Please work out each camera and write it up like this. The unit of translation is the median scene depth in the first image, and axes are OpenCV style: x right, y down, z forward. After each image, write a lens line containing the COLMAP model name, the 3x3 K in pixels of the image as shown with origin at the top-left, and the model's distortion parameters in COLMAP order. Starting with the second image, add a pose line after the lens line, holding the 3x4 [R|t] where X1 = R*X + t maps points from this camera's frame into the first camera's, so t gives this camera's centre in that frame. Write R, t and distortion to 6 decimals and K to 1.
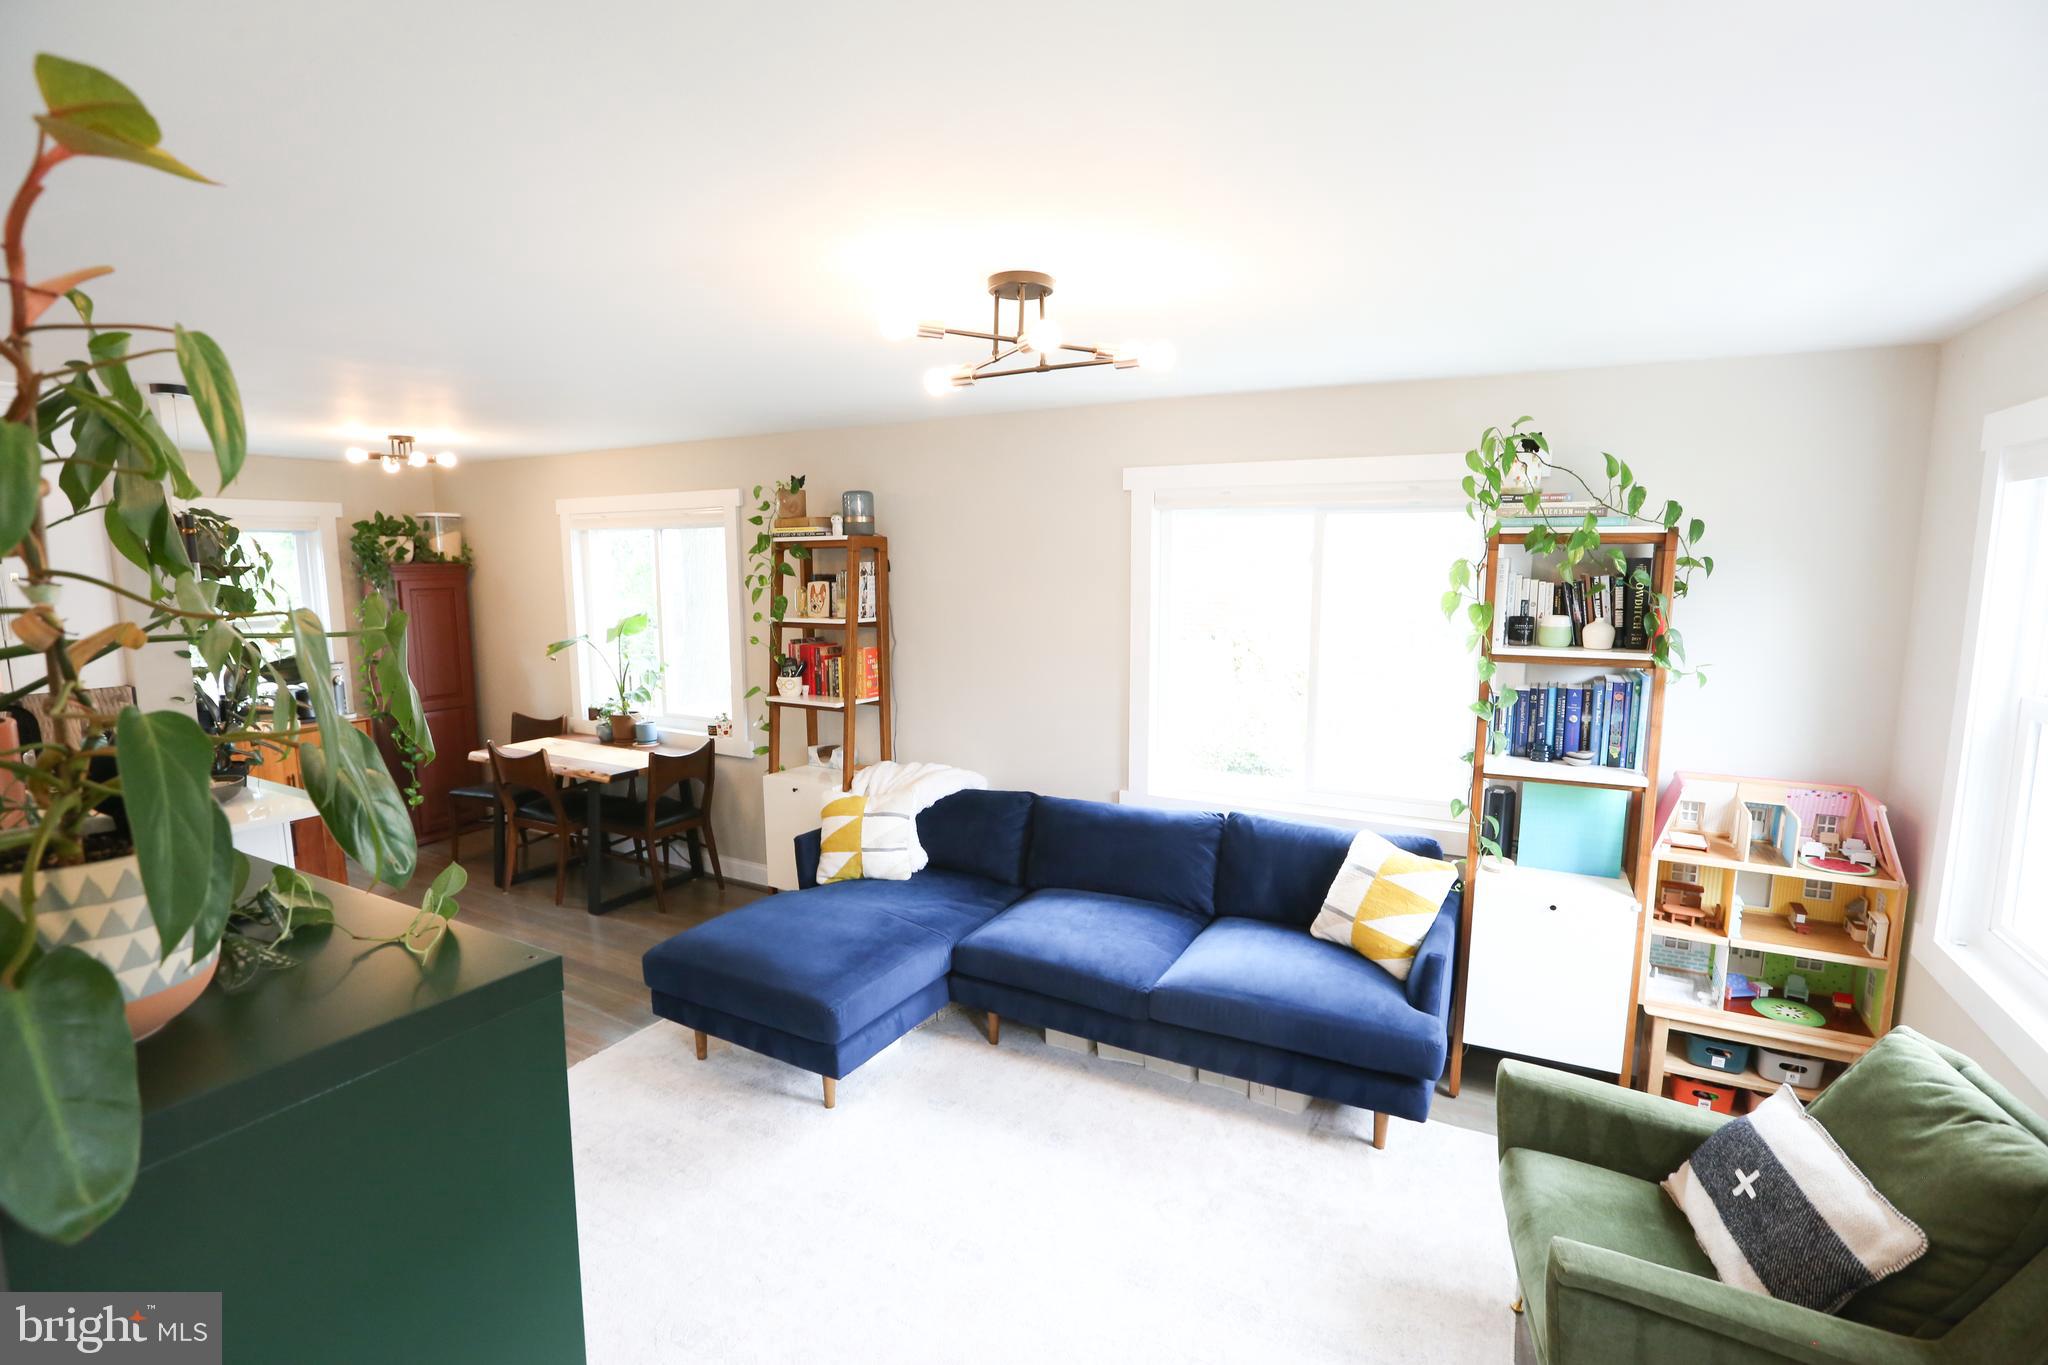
lens RADIAL K [[931.7, 0, 1032.6], [0, 931.7, 691.8], [0, 0, 1]] dist [-0.048497, 0.014905]
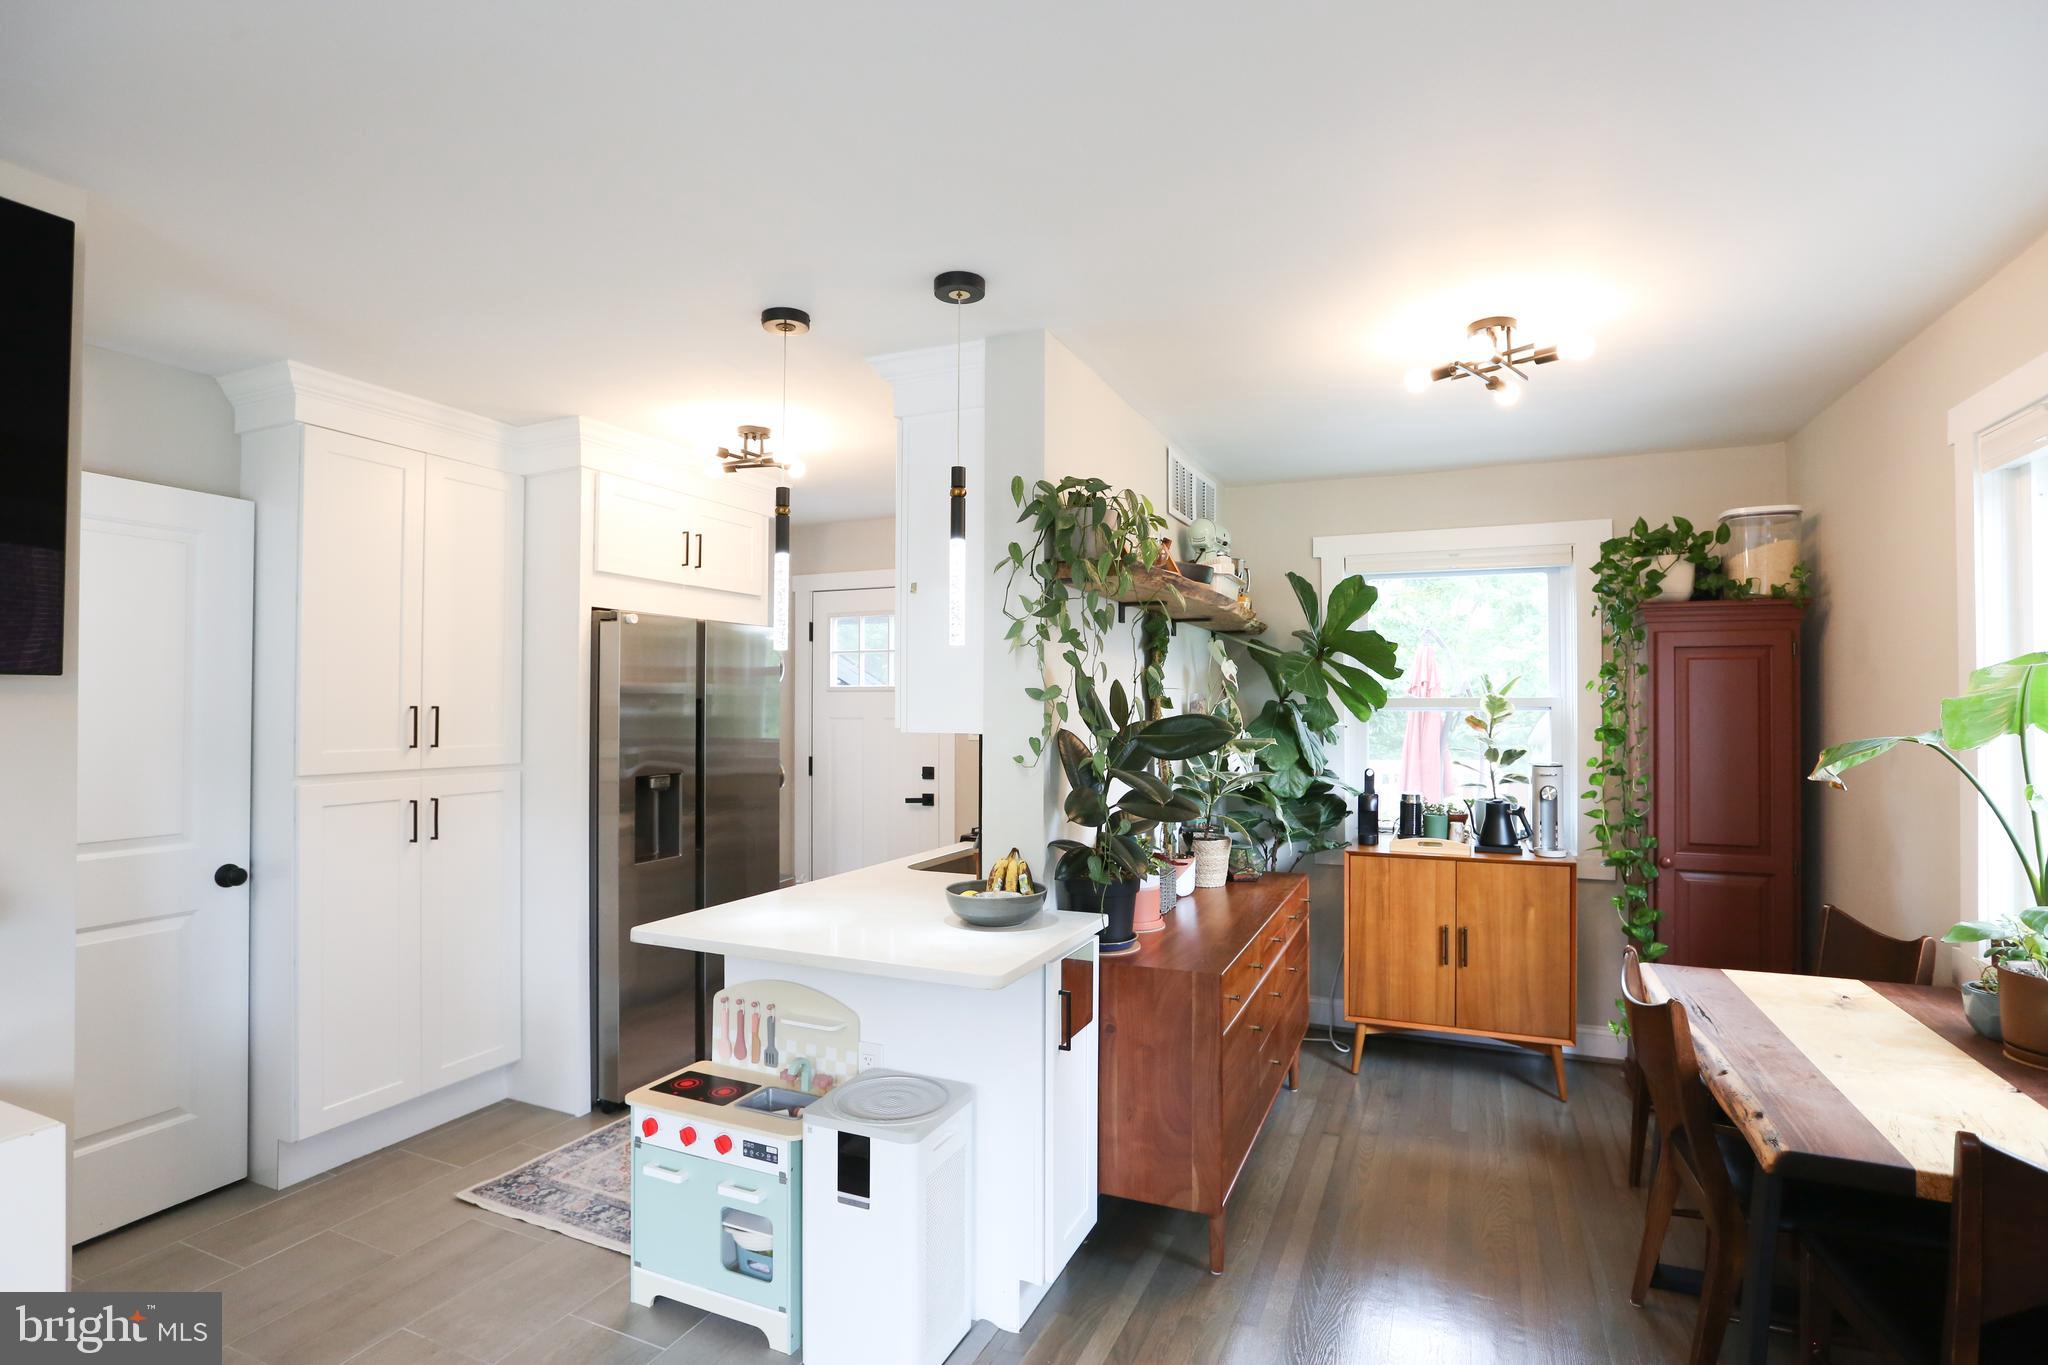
lens RADIAL K [[980.8, 0, 1029.2], [0, 980.8, 695.7], [0, 0, 1]] dist [-0.040600, 0.011376]
pose [[0.083734, -0.009245, -0.996445, -0.128341], [-0.139174, 0.990048, -0.020881, -0.015622], [0.986722, 0.140427, 0.081613, 0.575341]]
